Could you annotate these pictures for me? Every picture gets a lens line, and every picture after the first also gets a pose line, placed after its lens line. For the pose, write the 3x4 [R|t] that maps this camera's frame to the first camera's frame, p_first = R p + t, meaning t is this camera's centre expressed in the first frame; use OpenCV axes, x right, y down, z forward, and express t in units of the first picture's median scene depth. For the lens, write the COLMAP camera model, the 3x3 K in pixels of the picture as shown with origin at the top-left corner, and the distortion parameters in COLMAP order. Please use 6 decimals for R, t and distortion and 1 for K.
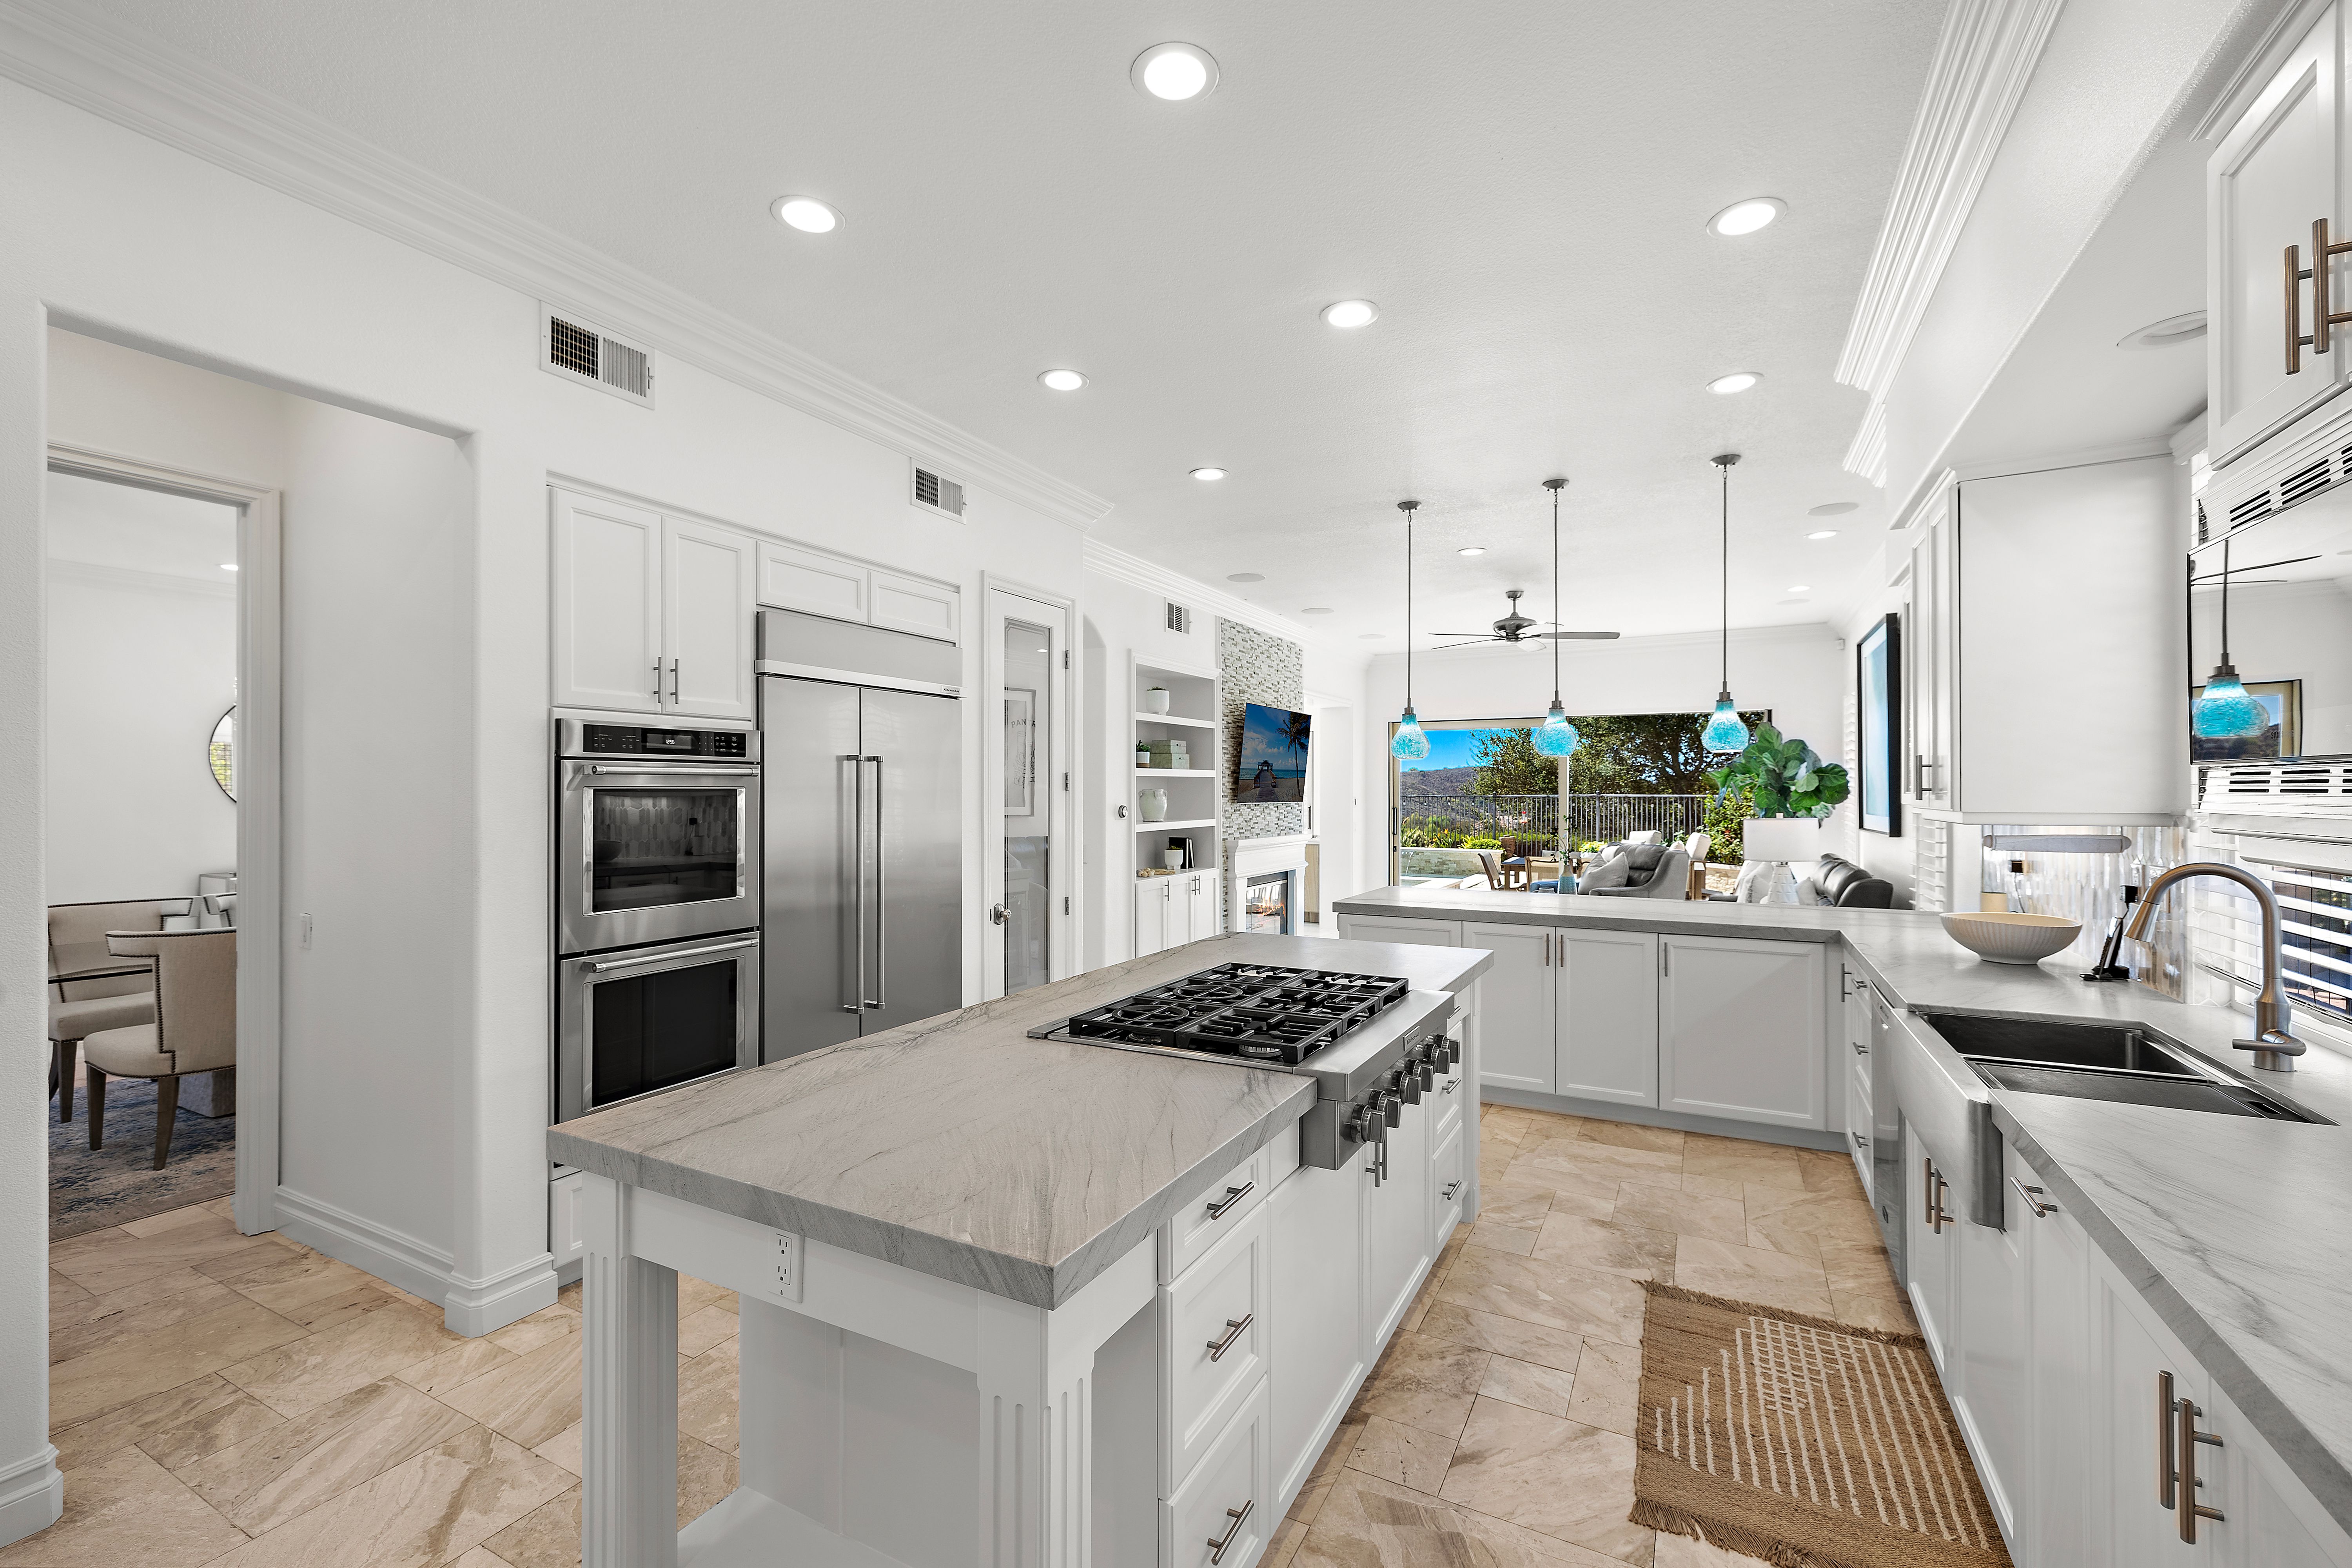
lens RADIAL K [[996.6, 0, 1177.4], [0, 996.6, 791.0], [0, 0, 1]] dist [0.001769, 0.000121]
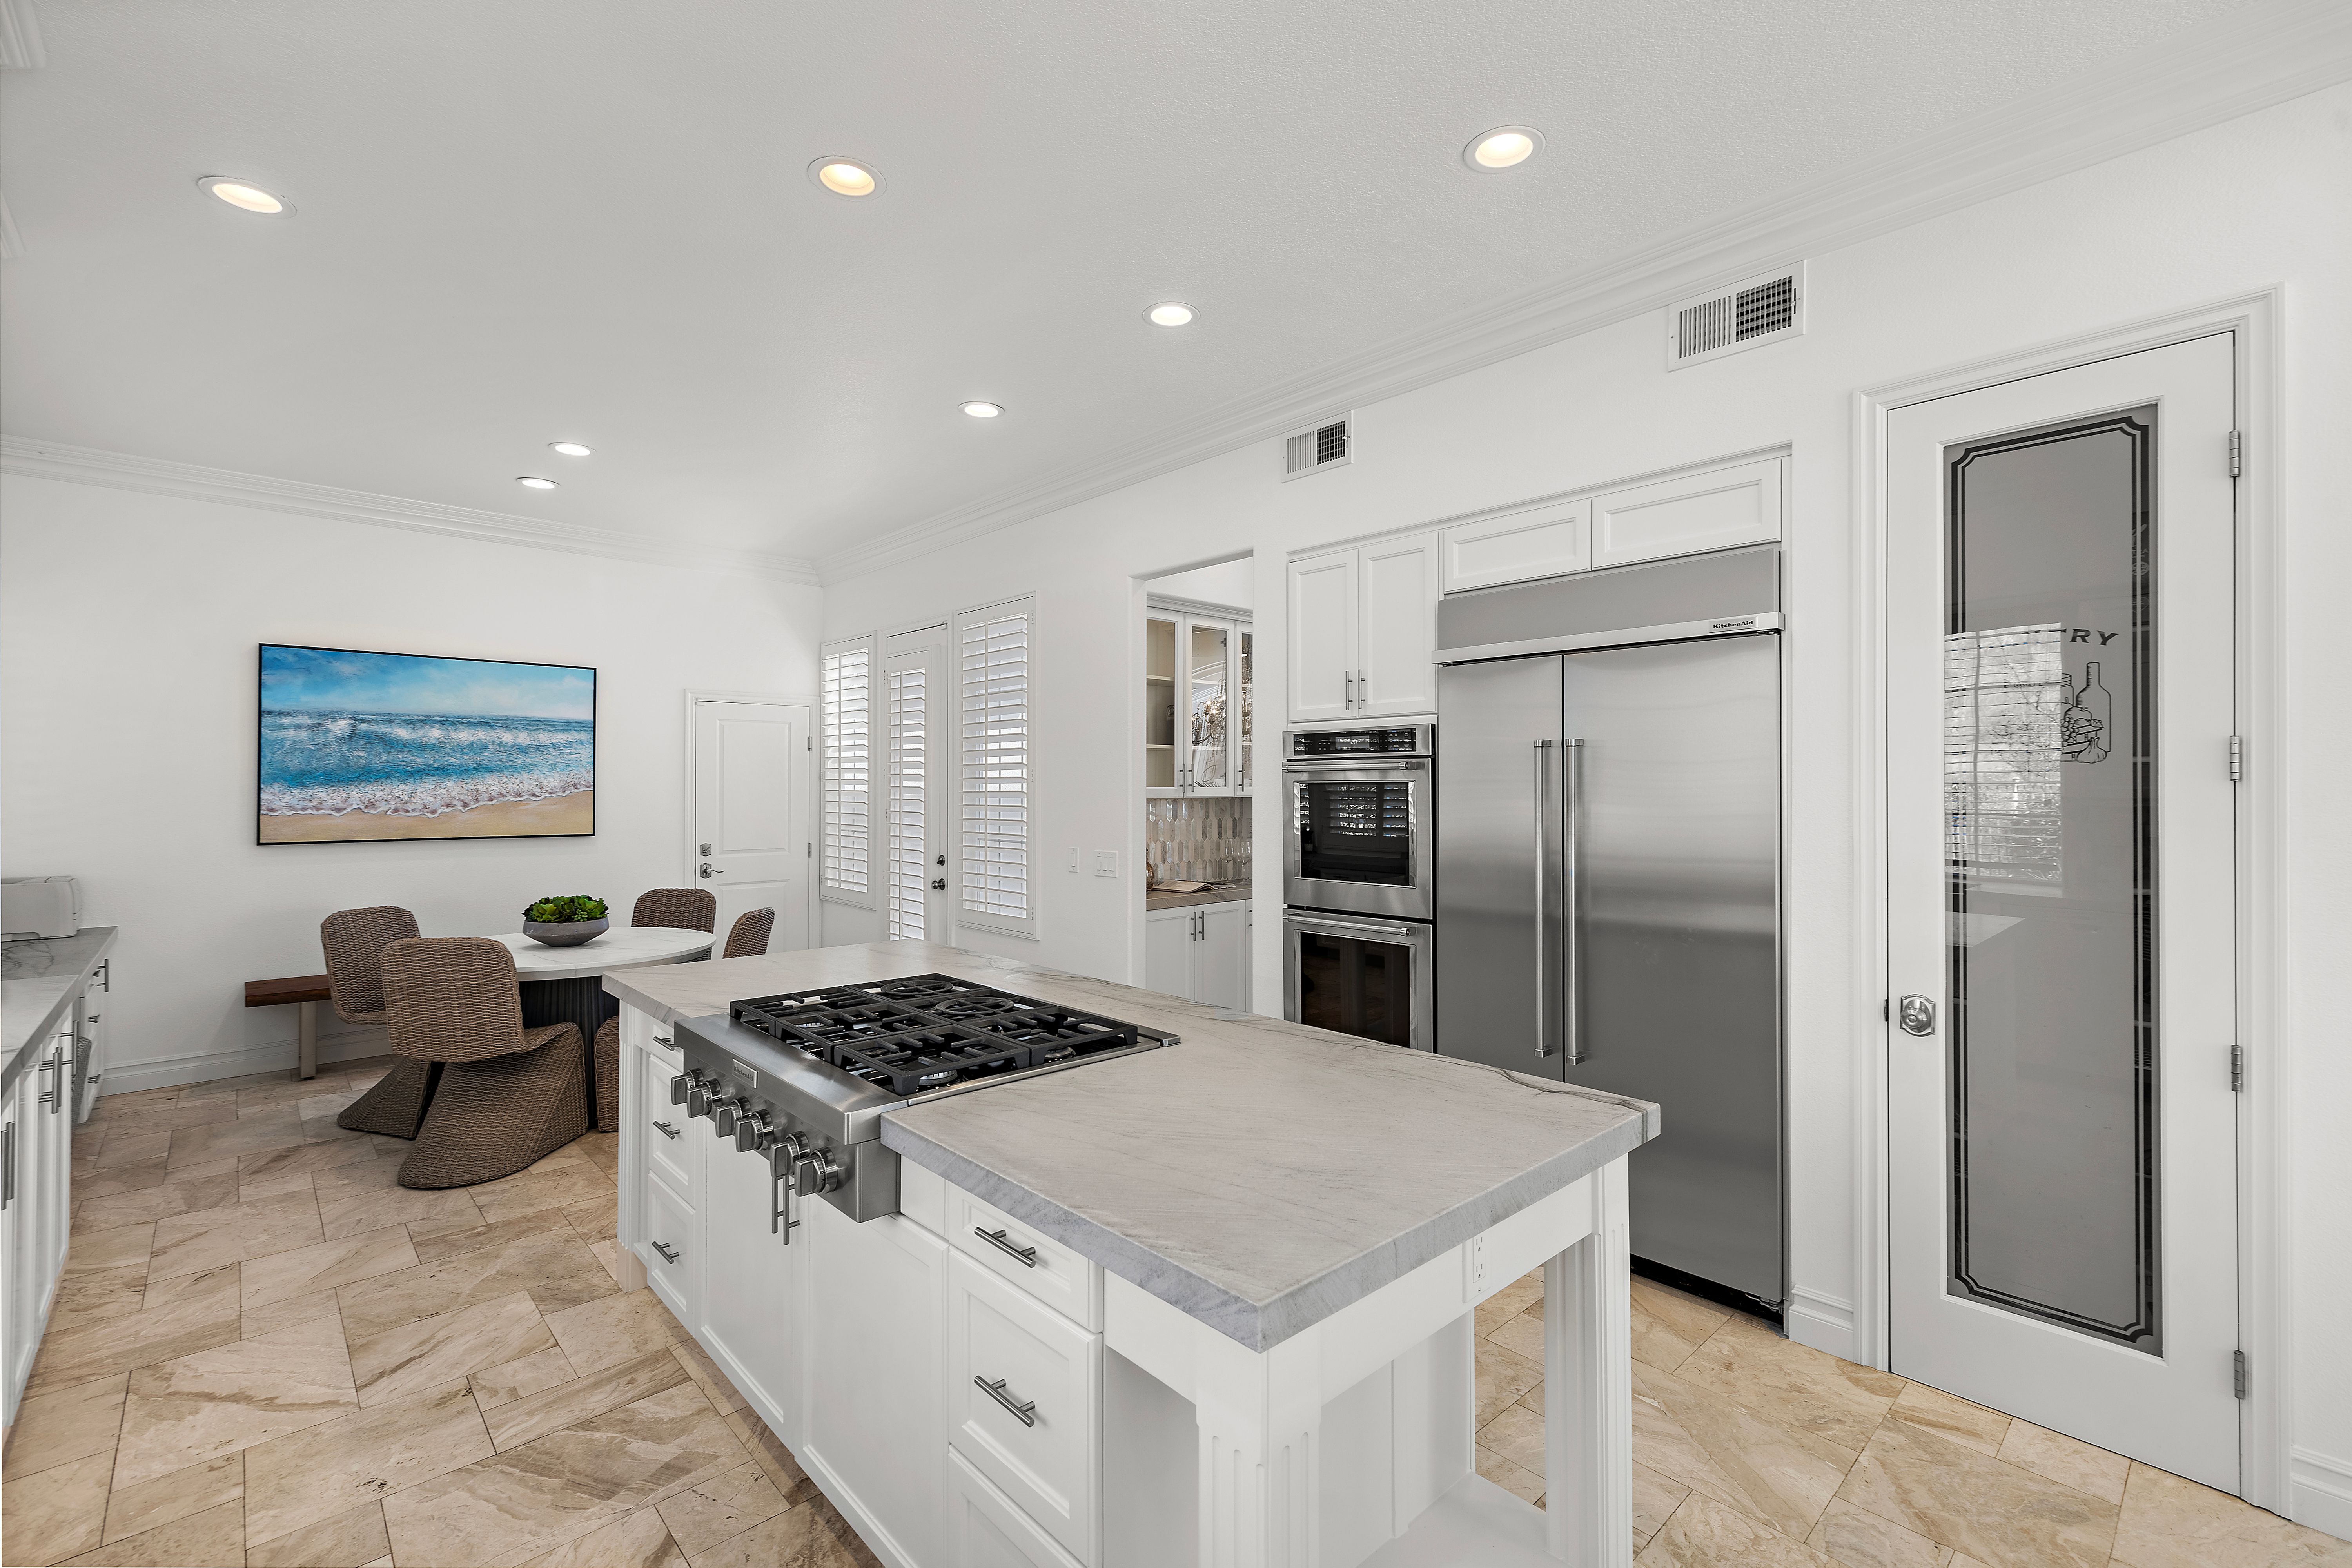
lens RADIAL K [[1019.5, 0, 1169.5], [0, 1019.5, 783.6], [0, 0, 1]] dist [0.003818, 0.000304]
pose [[-0.333257, -0.002337, -0.942833, 0.475295], [0.001333, 0.999995, -0.002950, 0.001532], [0.942835, -0.002240, -0.333252, 0.828856]]
